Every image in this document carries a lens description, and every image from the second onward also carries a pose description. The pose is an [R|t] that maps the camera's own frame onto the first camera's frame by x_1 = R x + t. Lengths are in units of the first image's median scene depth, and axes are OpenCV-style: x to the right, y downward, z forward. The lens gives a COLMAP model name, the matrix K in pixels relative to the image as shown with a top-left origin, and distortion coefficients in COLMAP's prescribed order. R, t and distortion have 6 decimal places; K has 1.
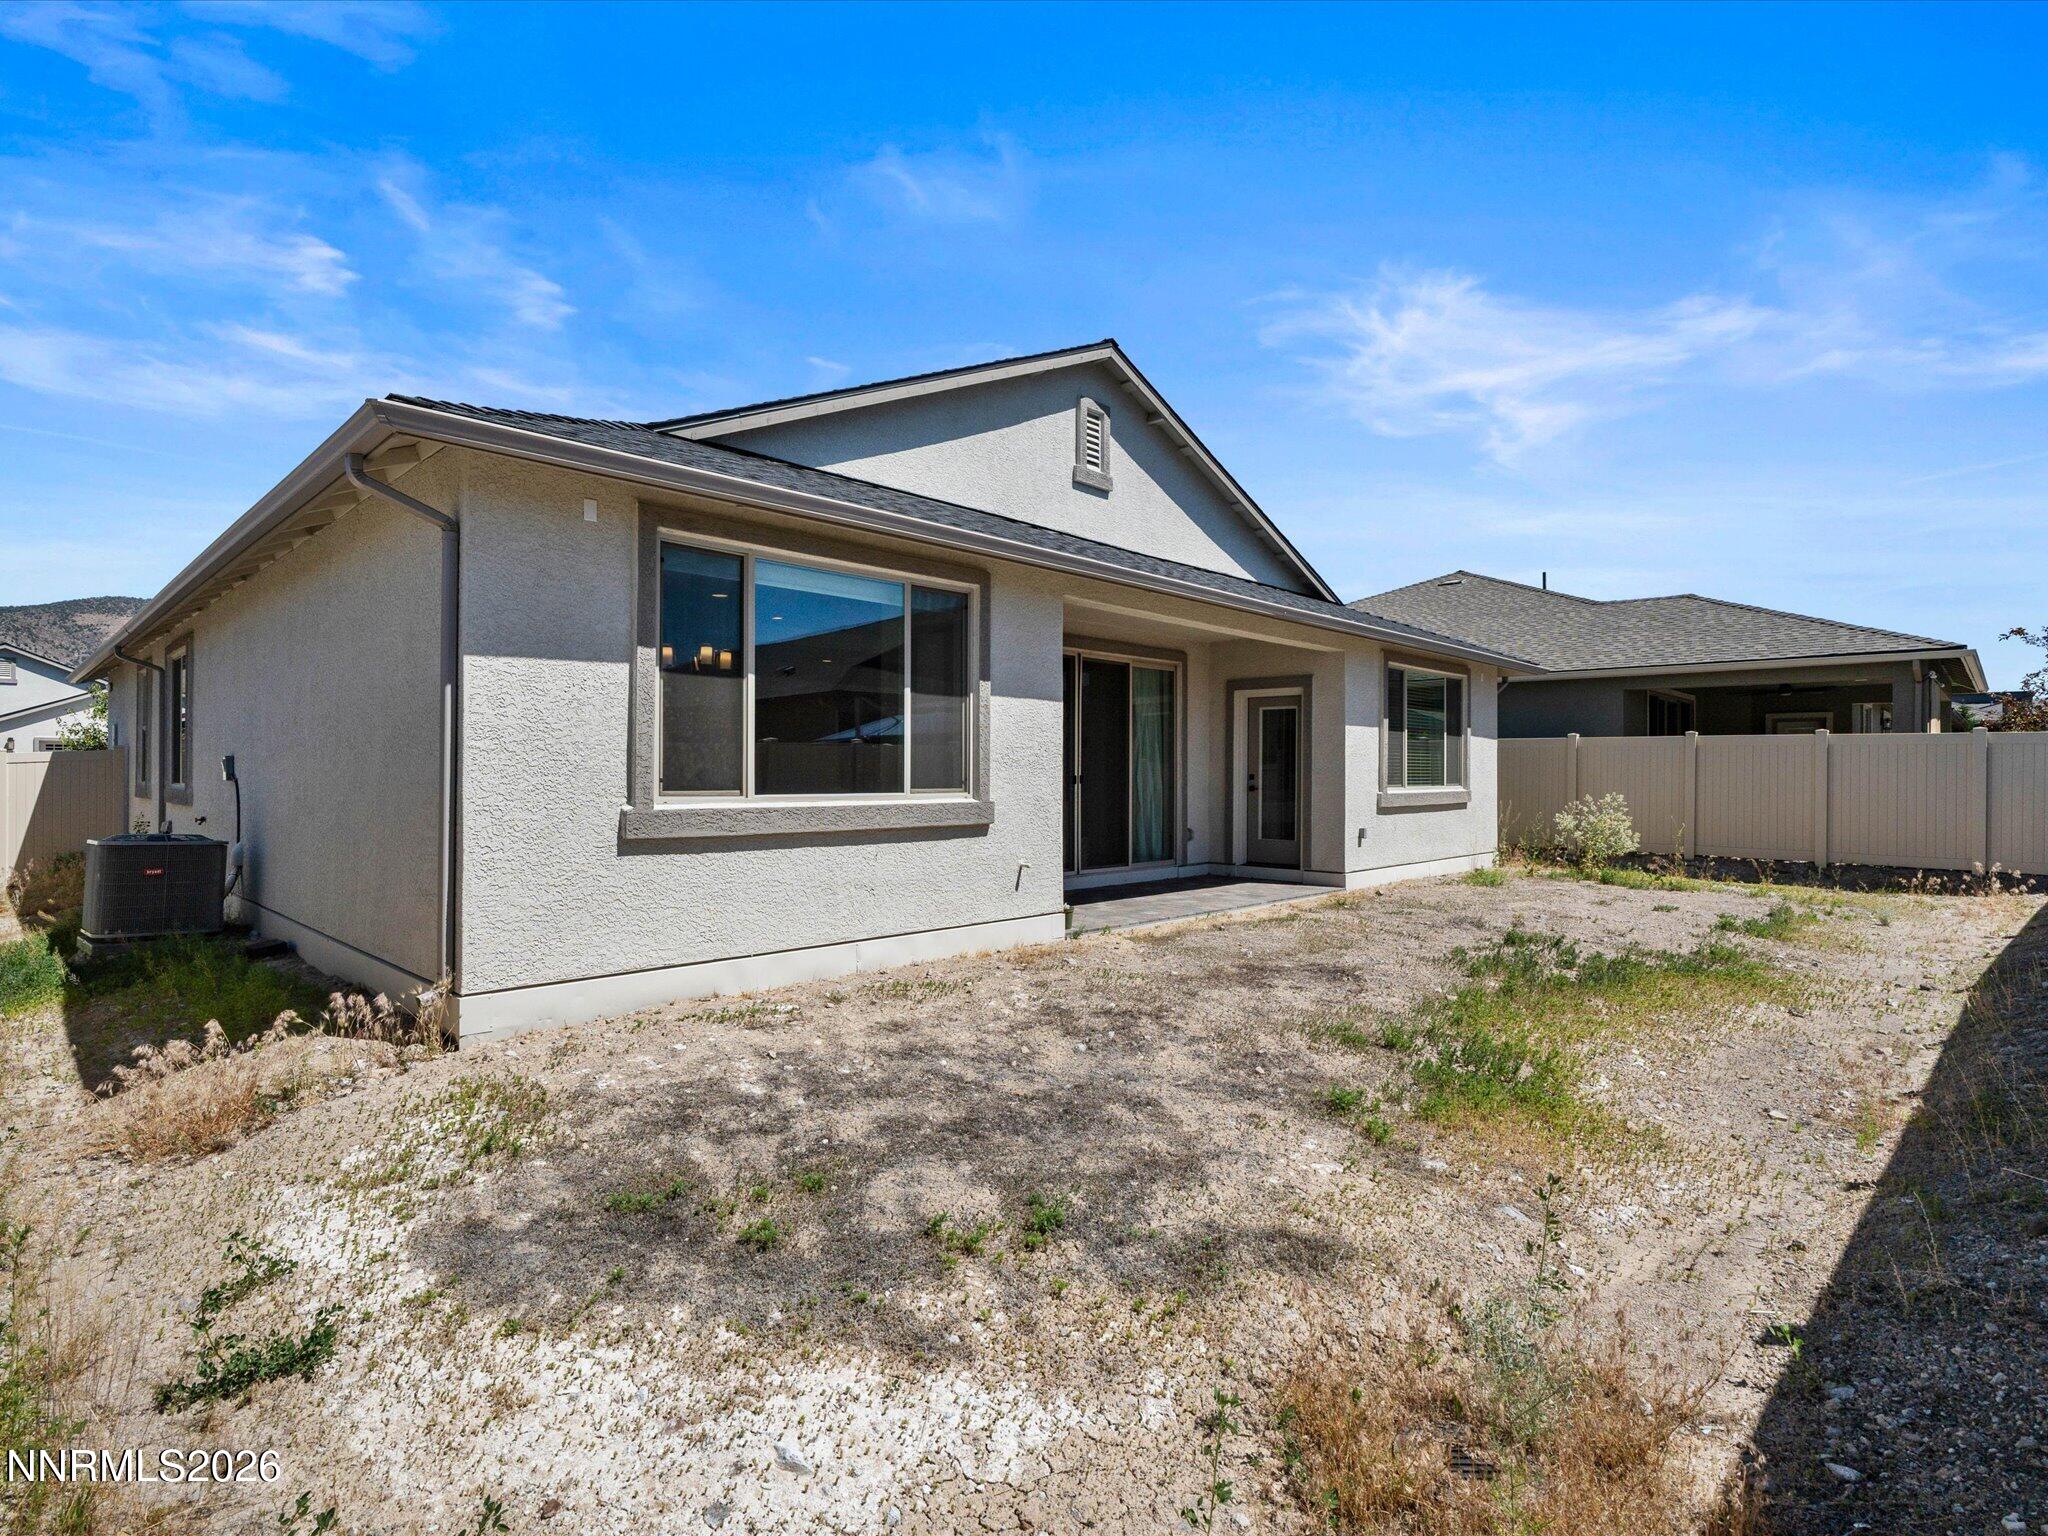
lens RADIAL K [[1029.4, 0, 1003.8], [0, 1029.4, 772.7], [0, 0, 1]] dist [0.001042, 0.001615]
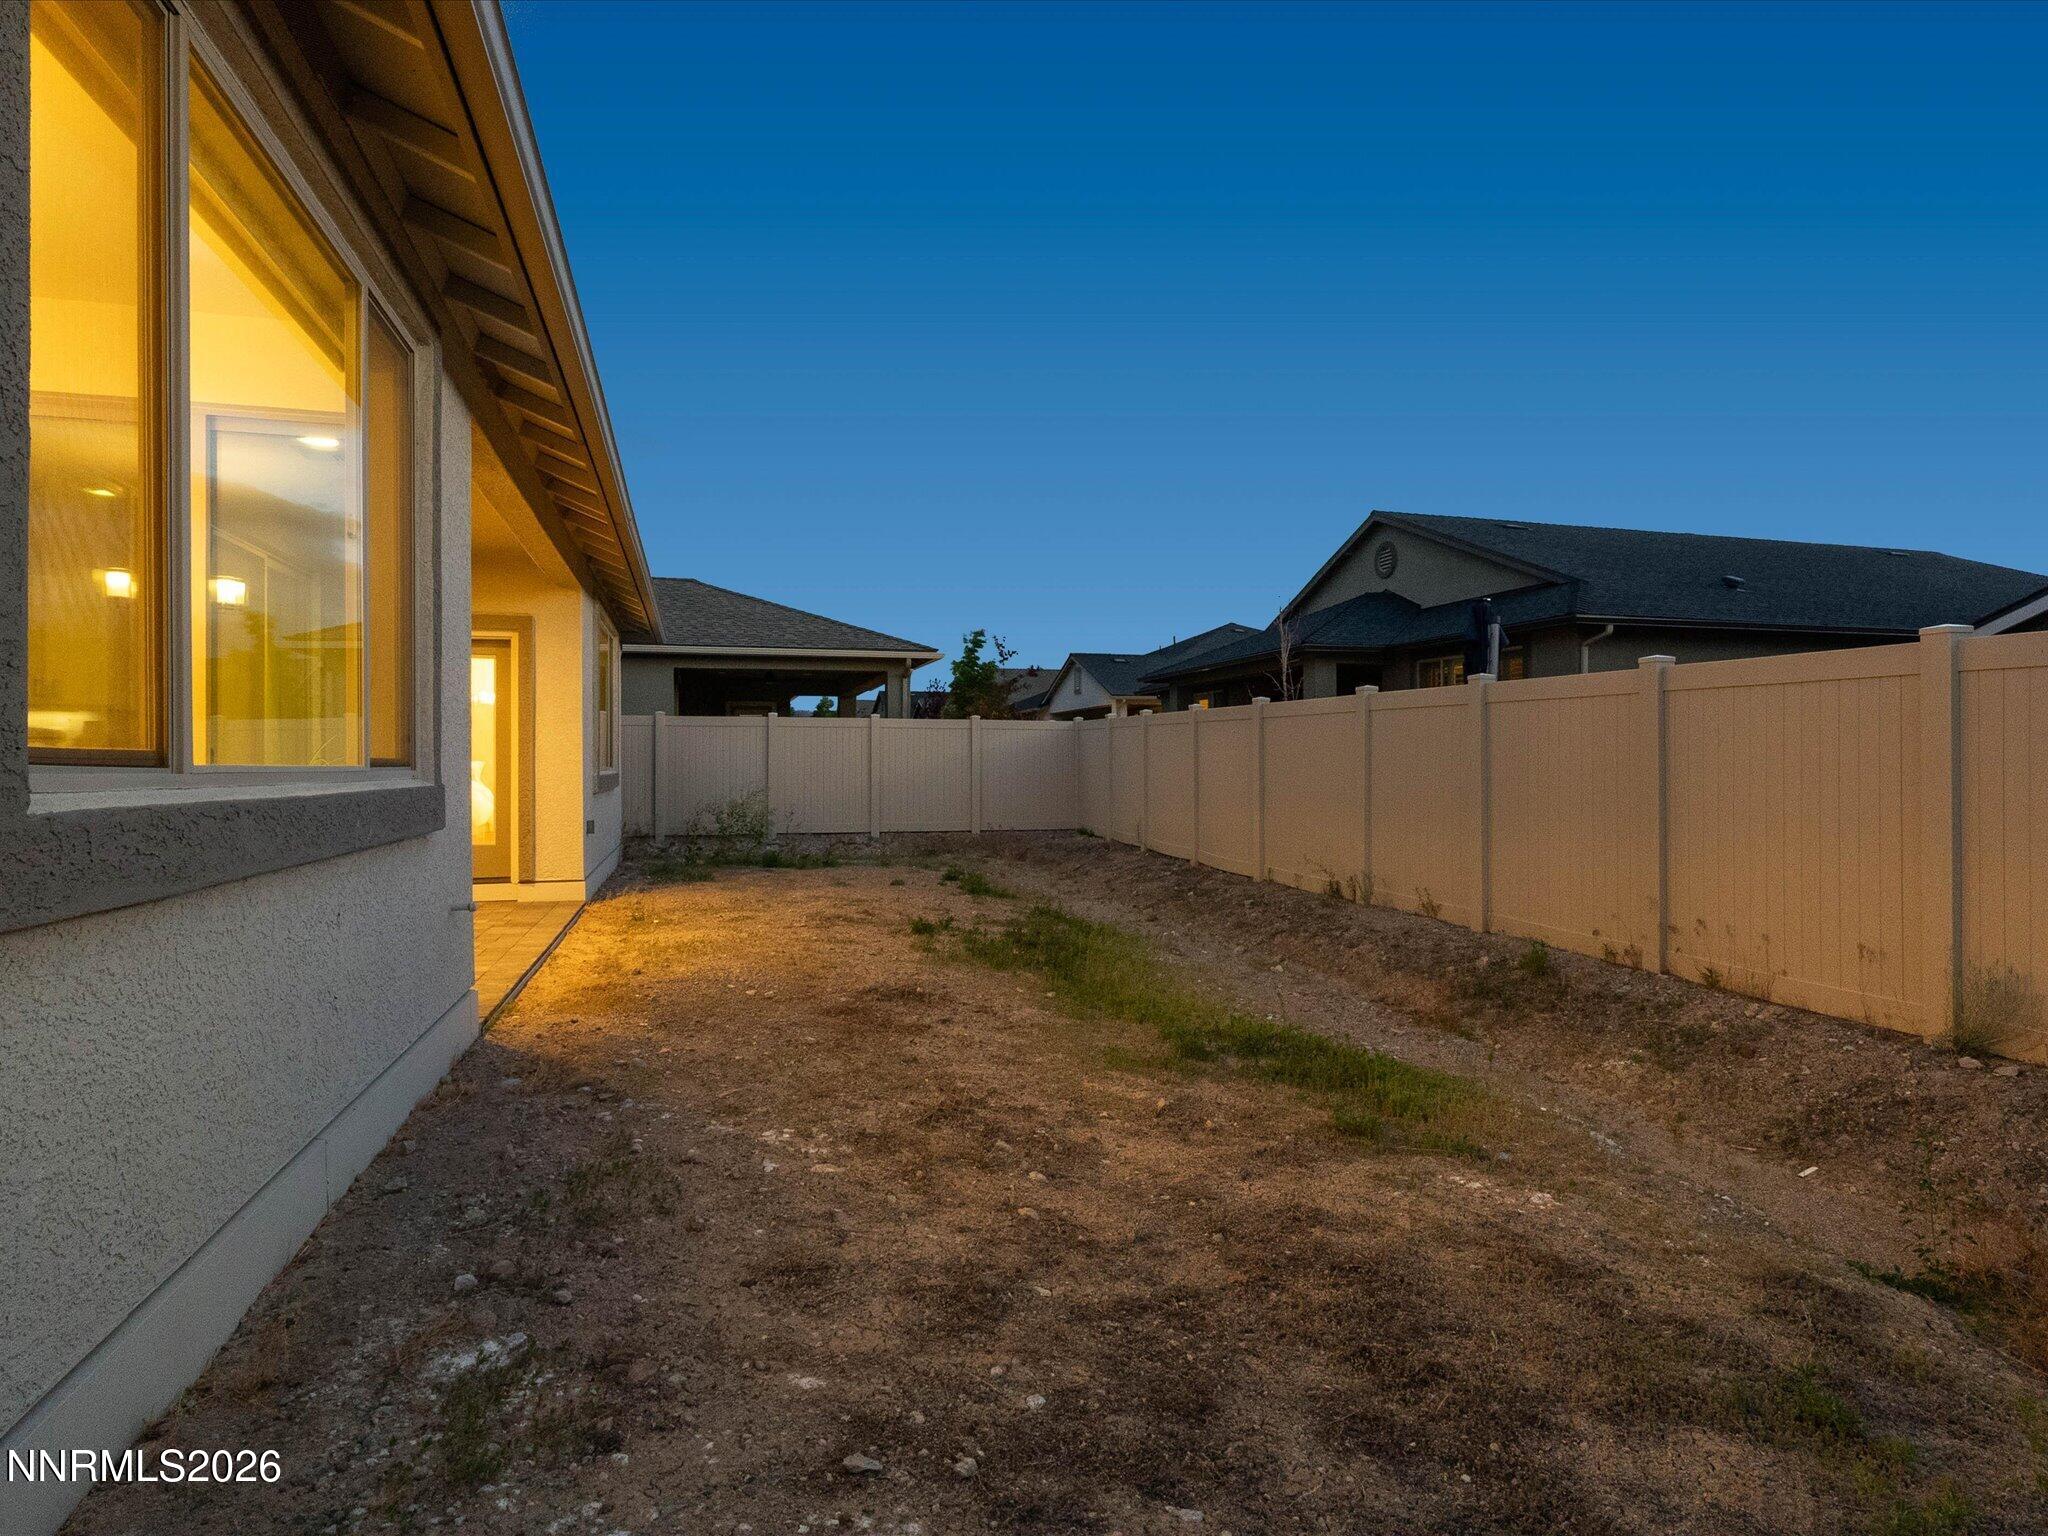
lens RADIAL K [[1122.5, 0, 1036.4], [0, 1122.5, 760.6], [0, 0, 1]] dist [-0.004562, 0.005798]
pose [[0.486450, -0.002874, 0.873704, -0.653367], [0.005812, 0.999983, 0.000054, 0.035467], [-0.873689, 0.005052, 0.486458, 0.921331]]
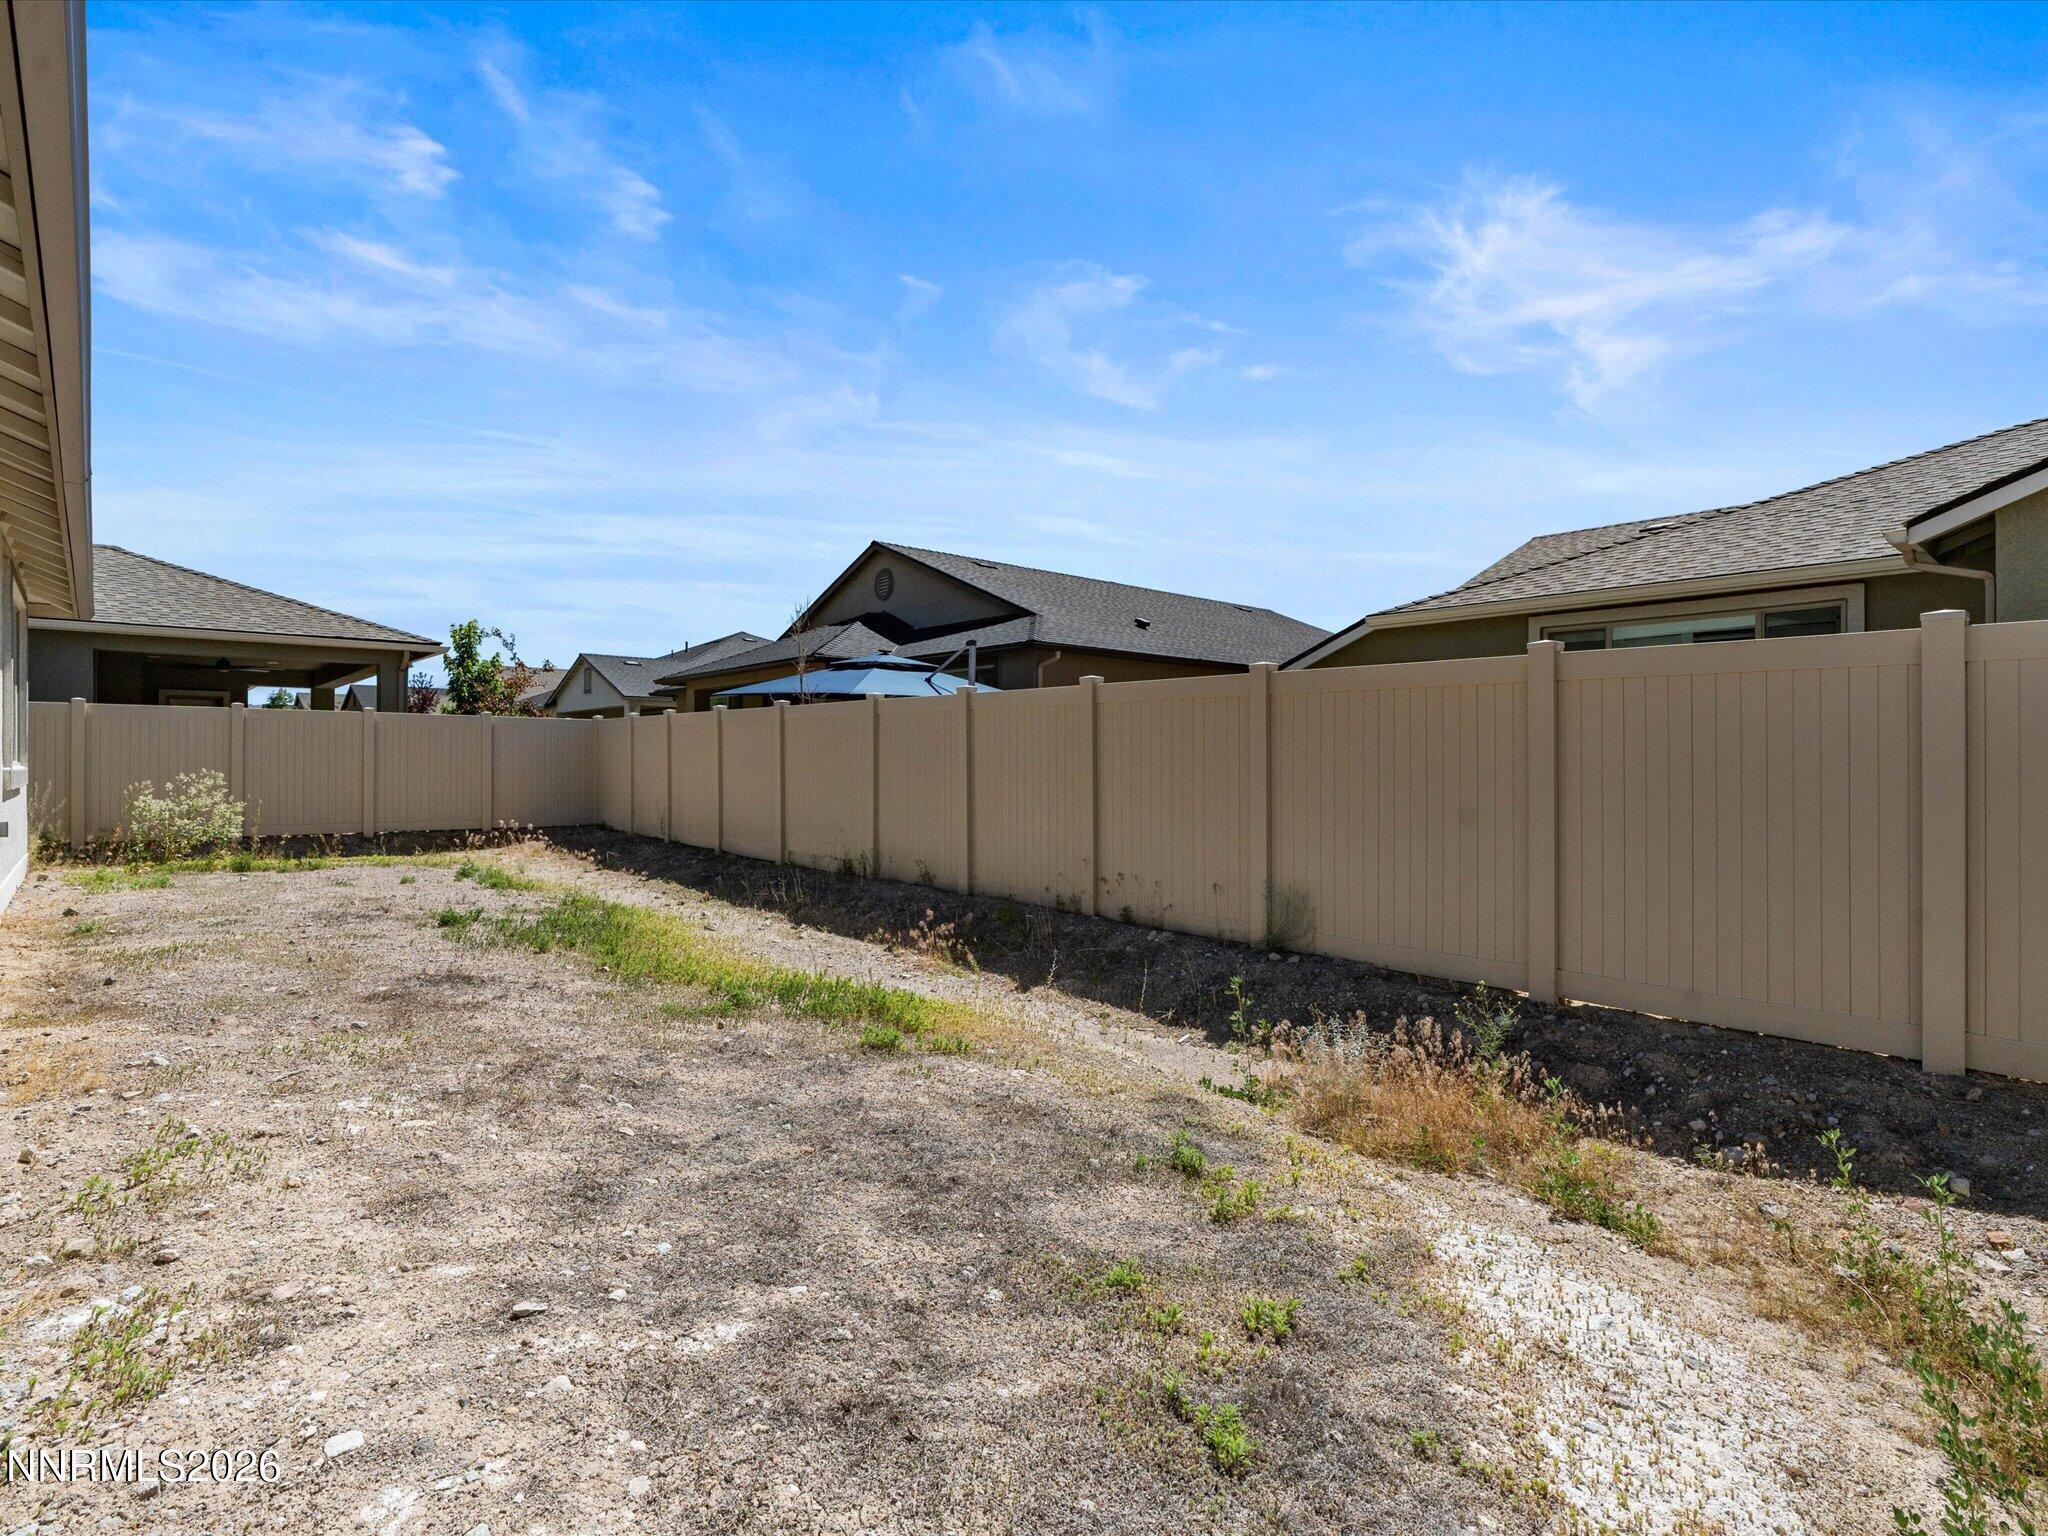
lens RADIAL K [[1029.4, 0, 1024.3], [0, 1029.4, 783.4], [0, 0, 1]] dist [0.001042, 0.001615]
pose [[0.065725, -0.023941, 0.997551, -0.784318], [0.002906, 0.999712, 0.023801, 0.048010], [-0.997834, 0.001335, 0.065775, 0.925923]]
